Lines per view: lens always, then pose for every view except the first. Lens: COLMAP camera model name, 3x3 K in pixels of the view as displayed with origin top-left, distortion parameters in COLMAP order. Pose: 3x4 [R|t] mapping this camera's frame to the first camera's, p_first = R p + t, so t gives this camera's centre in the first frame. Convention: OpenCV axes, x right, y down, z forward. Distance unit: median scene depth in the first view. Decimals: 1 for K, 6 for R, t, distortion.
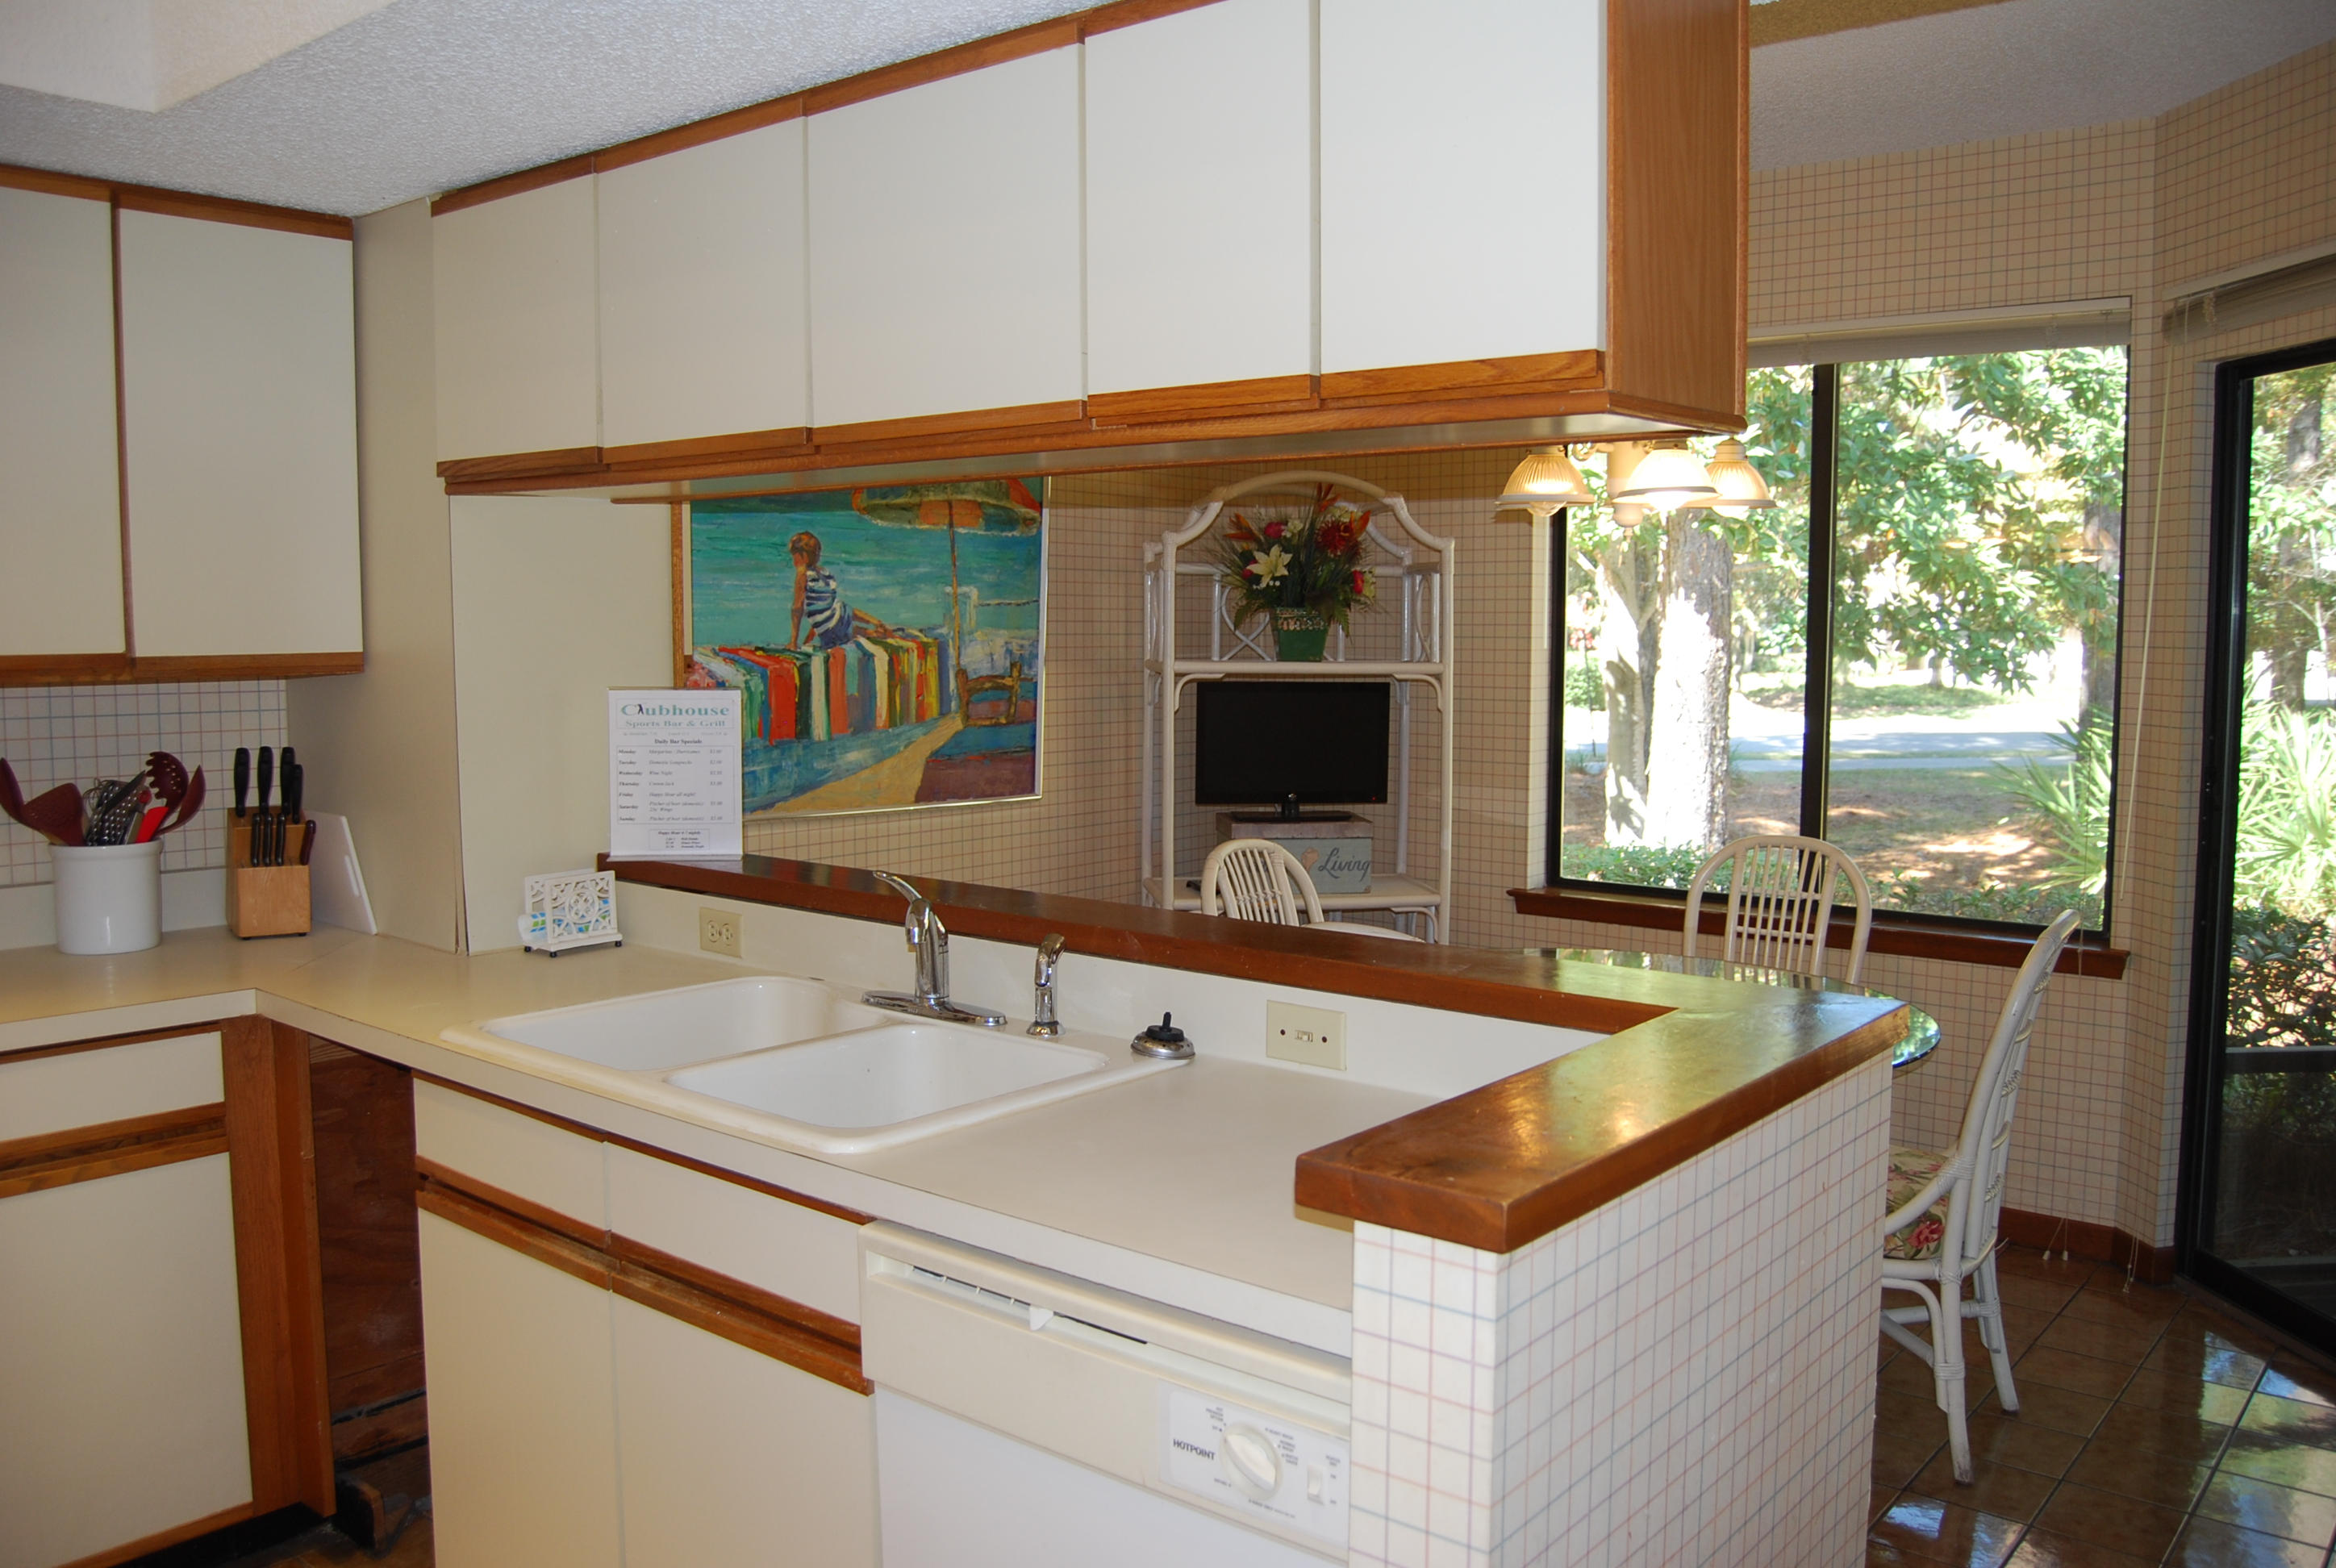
lens RADIAL K [[1831.1, 0, 1168.0], [0, 1831.1, 784.0], [0, 0, 1]] dist [-0.091017, 0.031977]
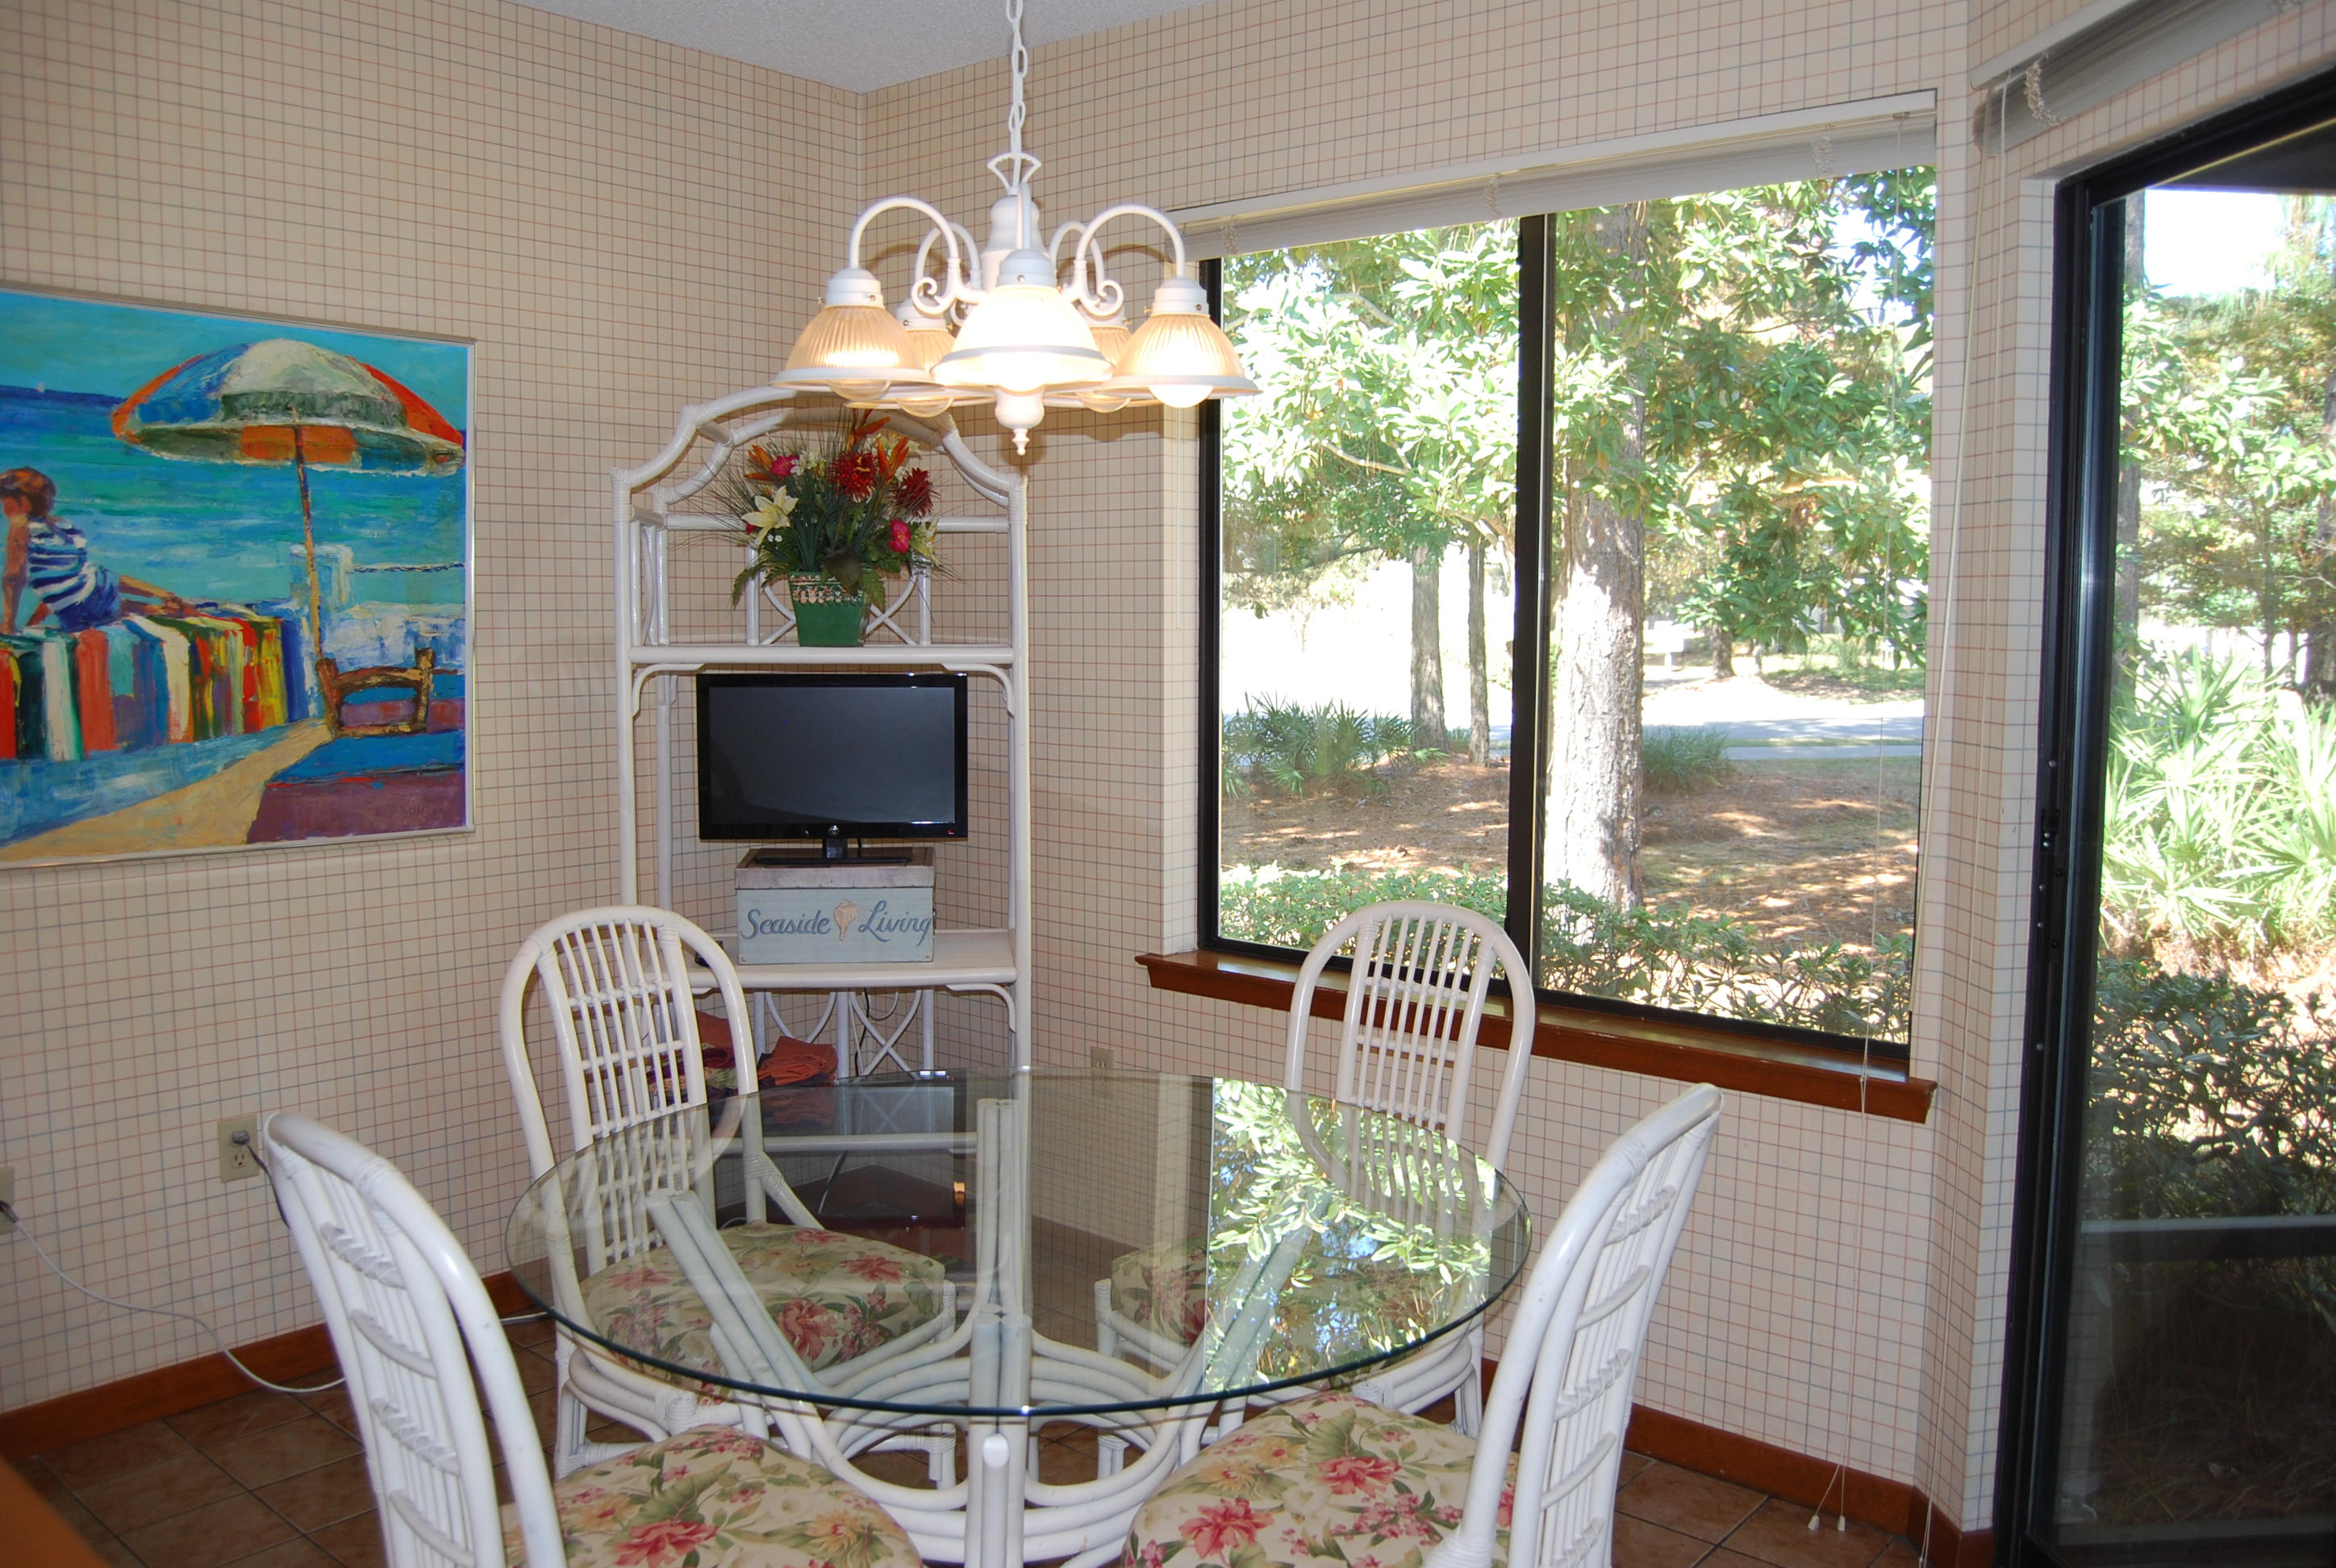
lens RADIAL K [[1831.1, 0, 1168.0], [0, 1831.1, 784.0], [0, 0, 1]] dist [-0.091017, 0.031977]
pose [[0.999733, 0.002424, -0.022964, 0.241986], [-0.002176, 0.999939, 0.010807, -0.021587], [0.022989, -0.010754, 0.999678, 0.294571]]
